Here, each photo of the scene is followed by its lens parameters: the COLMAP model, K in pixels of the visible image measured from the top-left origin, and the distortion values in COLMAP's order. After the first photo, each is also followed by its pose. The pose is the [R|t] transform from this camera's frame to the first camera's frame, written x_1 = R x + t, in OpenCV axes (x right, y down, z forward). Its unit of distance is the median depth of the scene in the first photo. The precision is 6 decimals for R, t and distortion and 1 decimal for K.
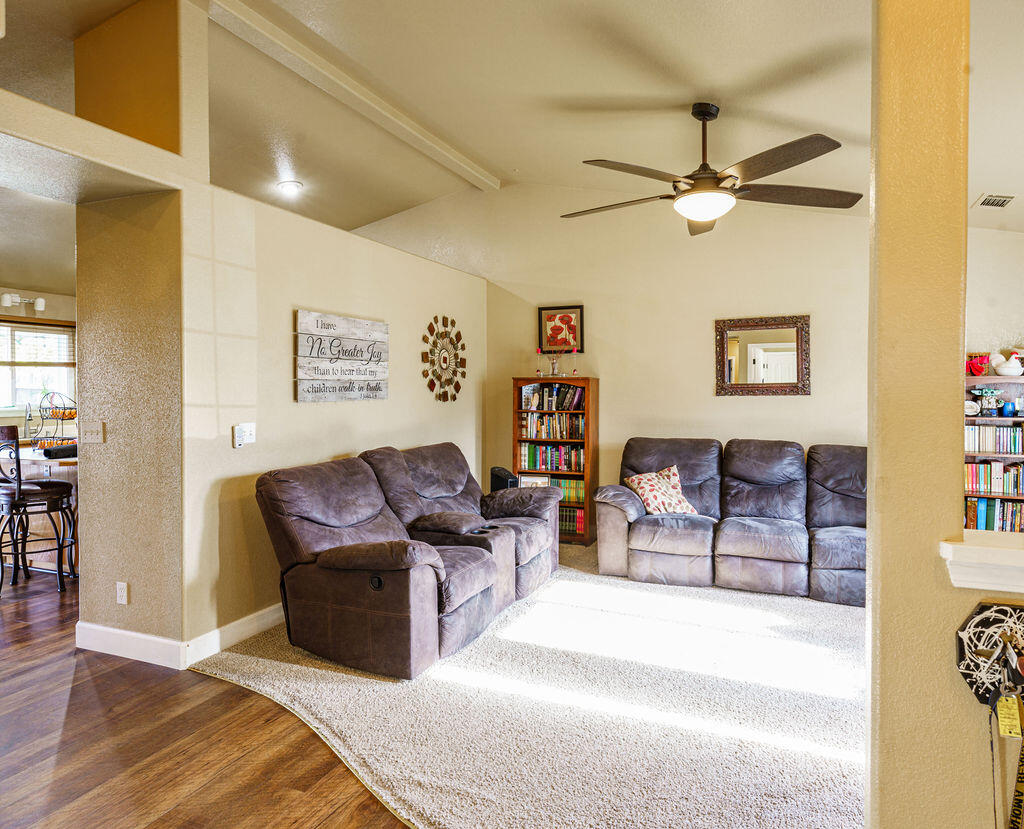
lens RADIAL K [[654.4, 0, 517.9], [0, 654.4, 402.2], [0, 0, 1]] dist [0.004013, 0.001029]
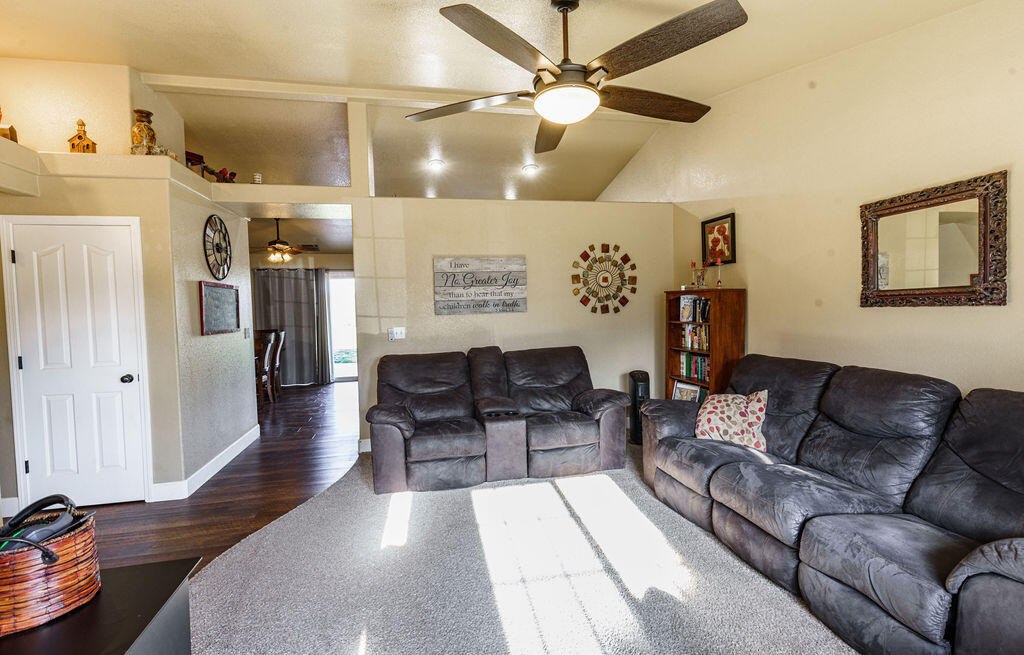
lens RADIAL K [[468.4, 0, 512.0], [0, 468.4, 327.5], [0, 0, 1]] dist [-0.000872, -0.000042]
pose [[0.543100, 0.029163, -0.839161, 0.535817], [0.004850, 0.999271, 0.037866, -0.008388], [0.839654, -0.024635, 0.542563, 0.372994]]
